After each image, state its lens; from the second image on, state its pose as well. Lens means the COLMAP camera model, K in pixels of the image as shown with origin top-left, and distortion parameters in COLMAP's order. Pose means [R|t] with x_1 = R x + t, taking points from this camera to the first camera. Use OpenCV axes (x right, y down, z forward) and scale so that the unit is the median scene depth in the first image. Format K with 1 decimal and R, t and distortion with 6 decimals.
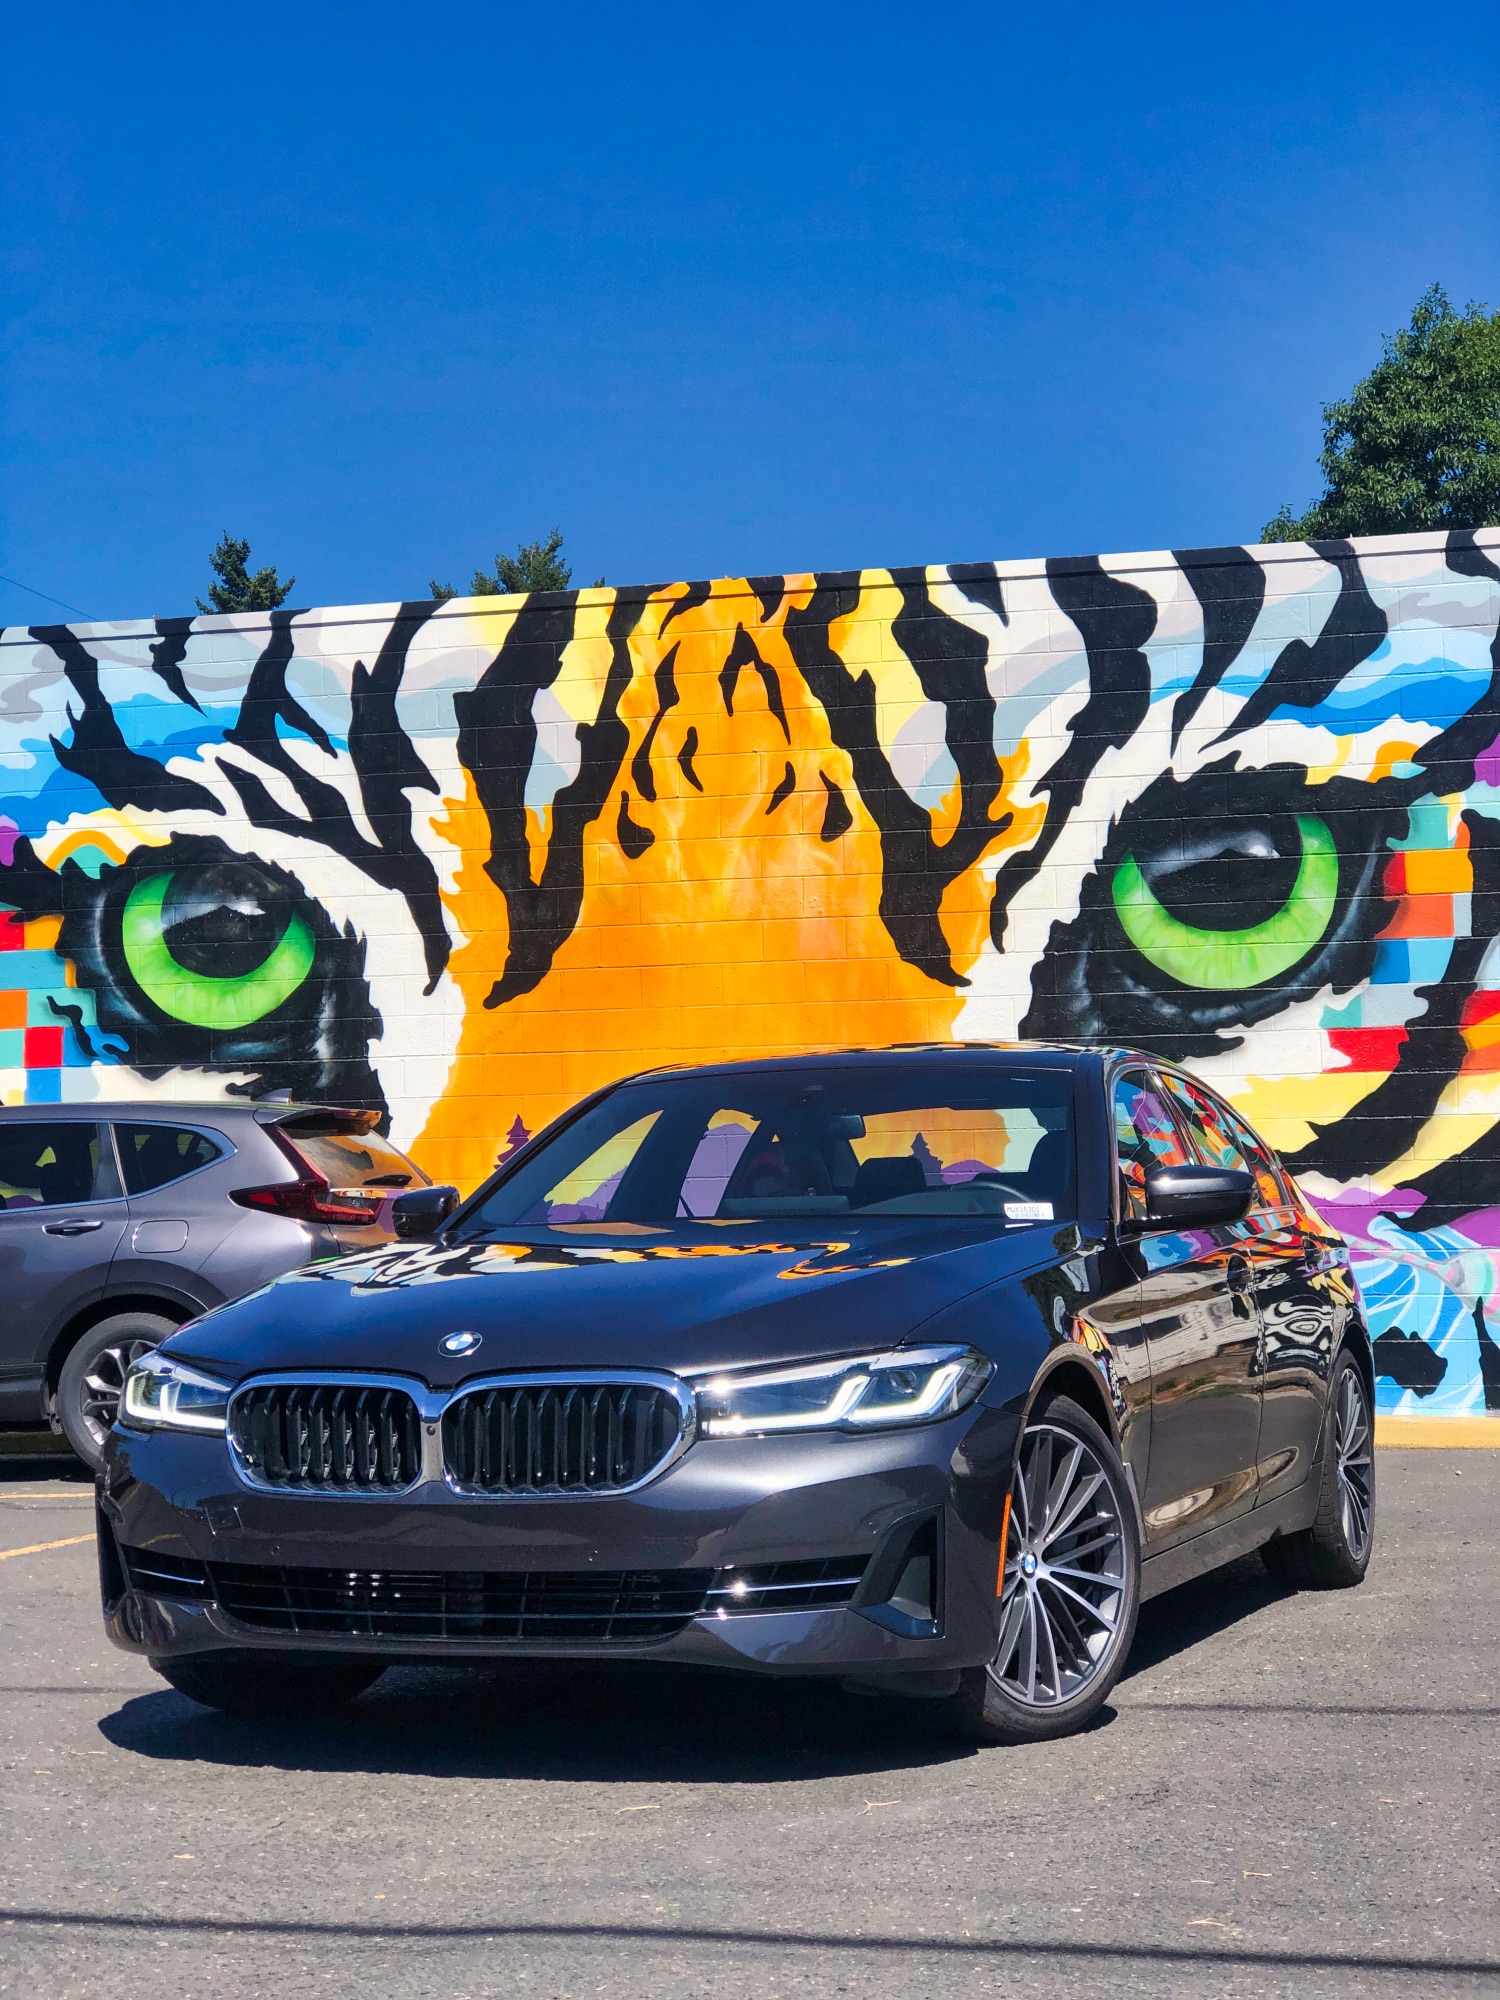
lens RADIAL K [[3318.4, 0, 749.0], [0, 3318.4, 1000.4], [0, 0, 1]] dist [0.135420, 0.000000]
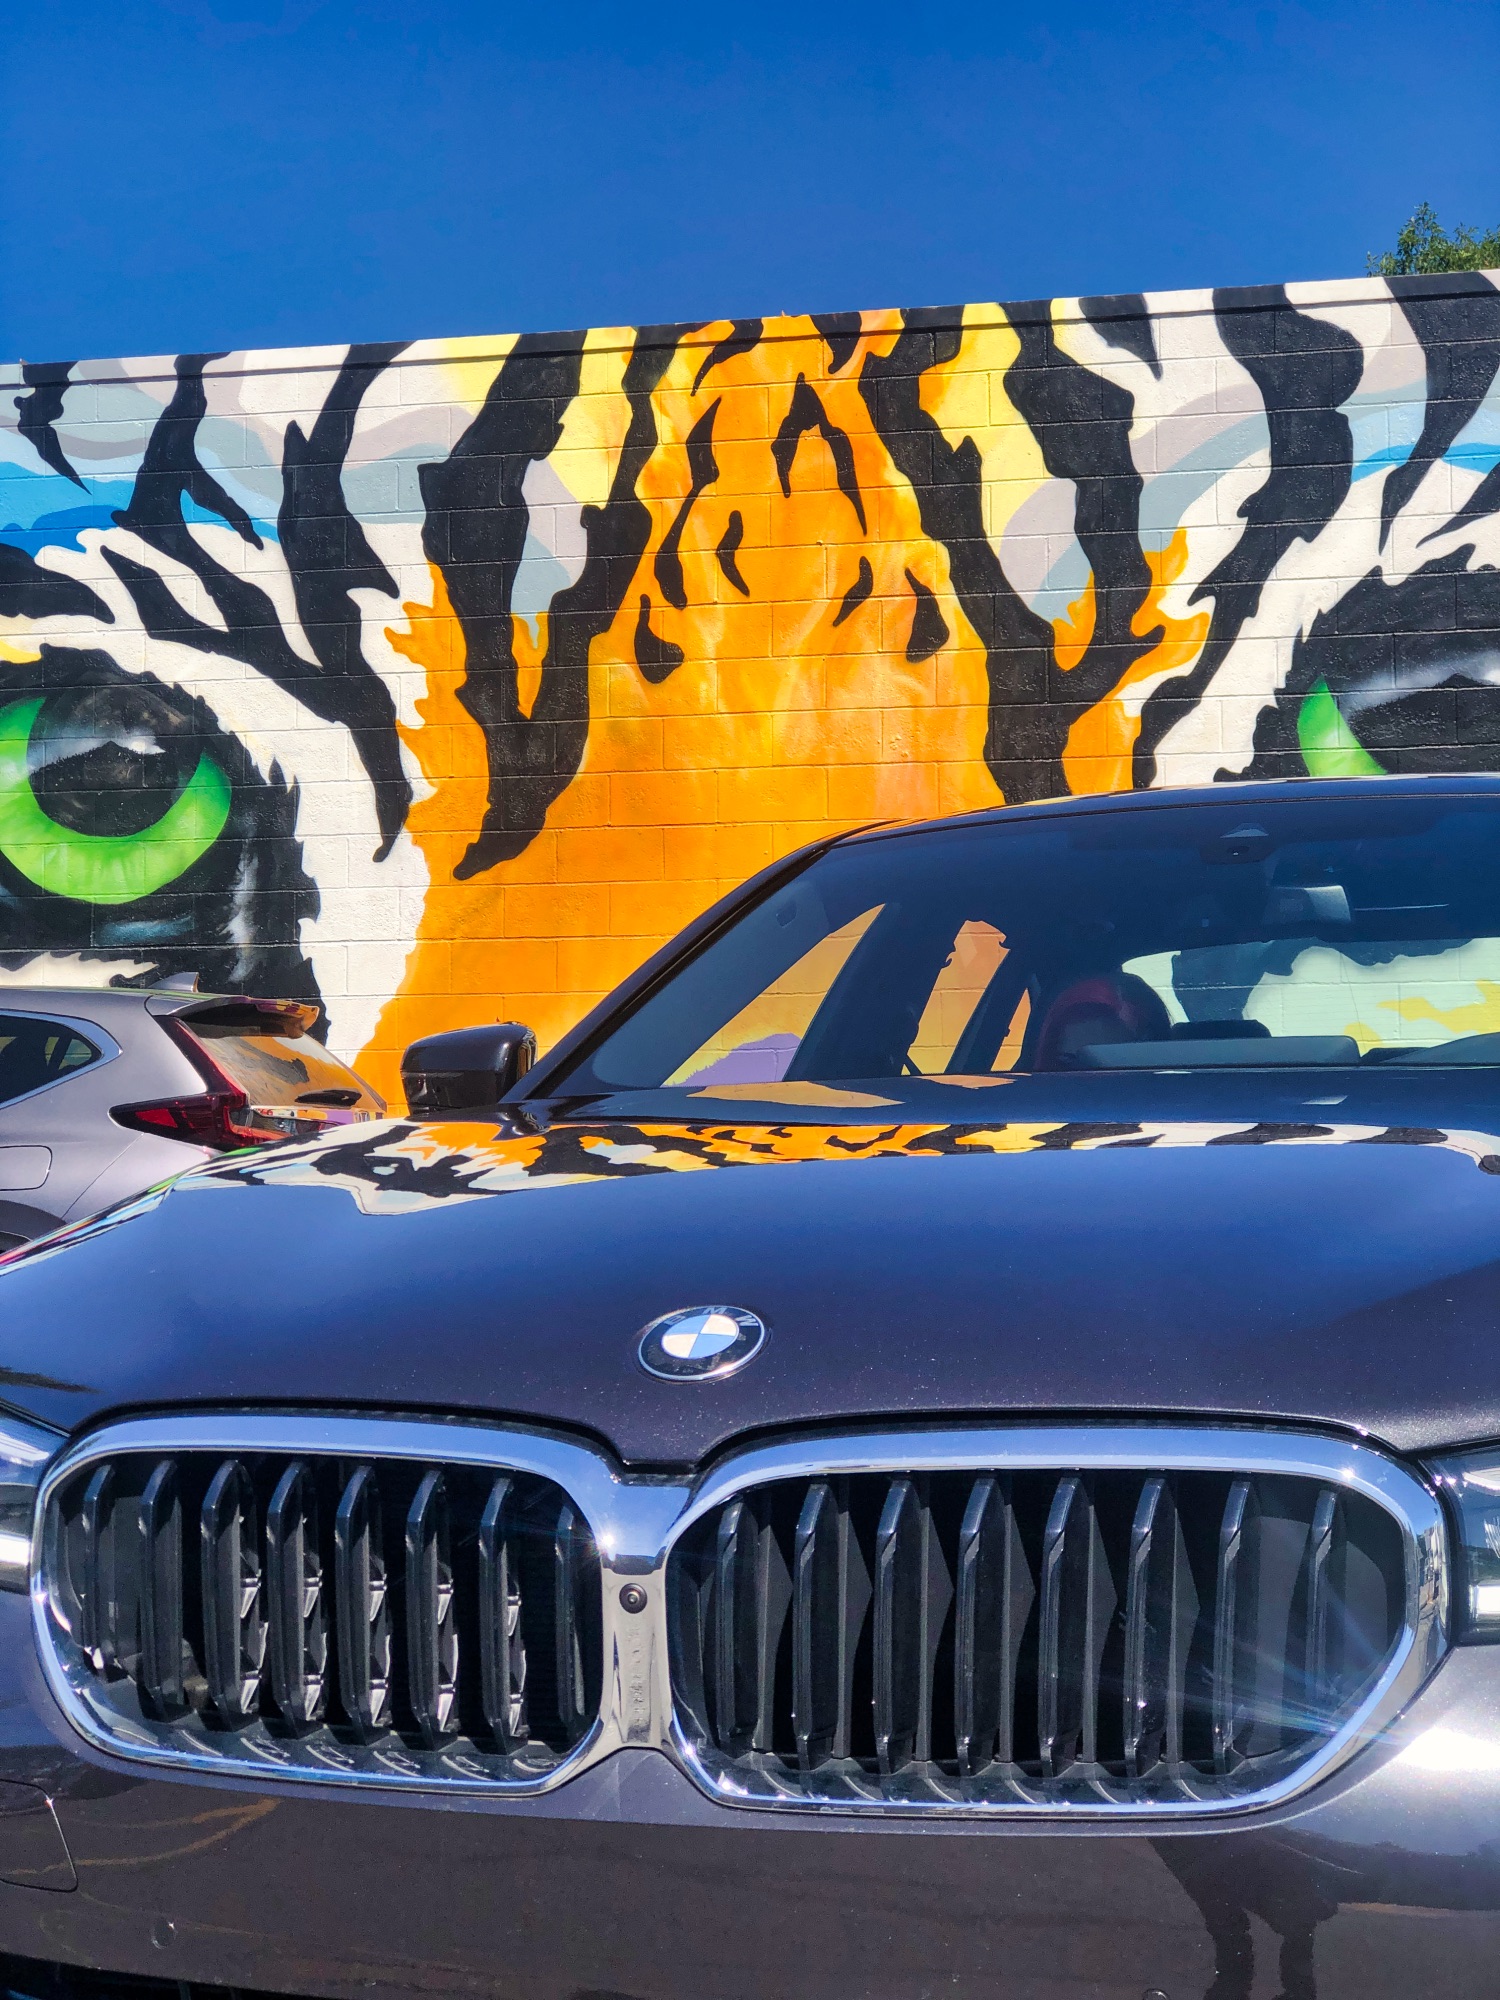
lens RADIAL K [[3318.4, 0, 798.5], [0, 3318.4, 1013.2], [0, 0, 1]] dist [0.135420, 0.000000]
pose [[0.998939, 0.015277, 0.043434, -0.034635], [-0.015768, 0.999815, 0.010984, 0.024144], [-0.043258, -0.011657, 0.998996, 0.243142]]
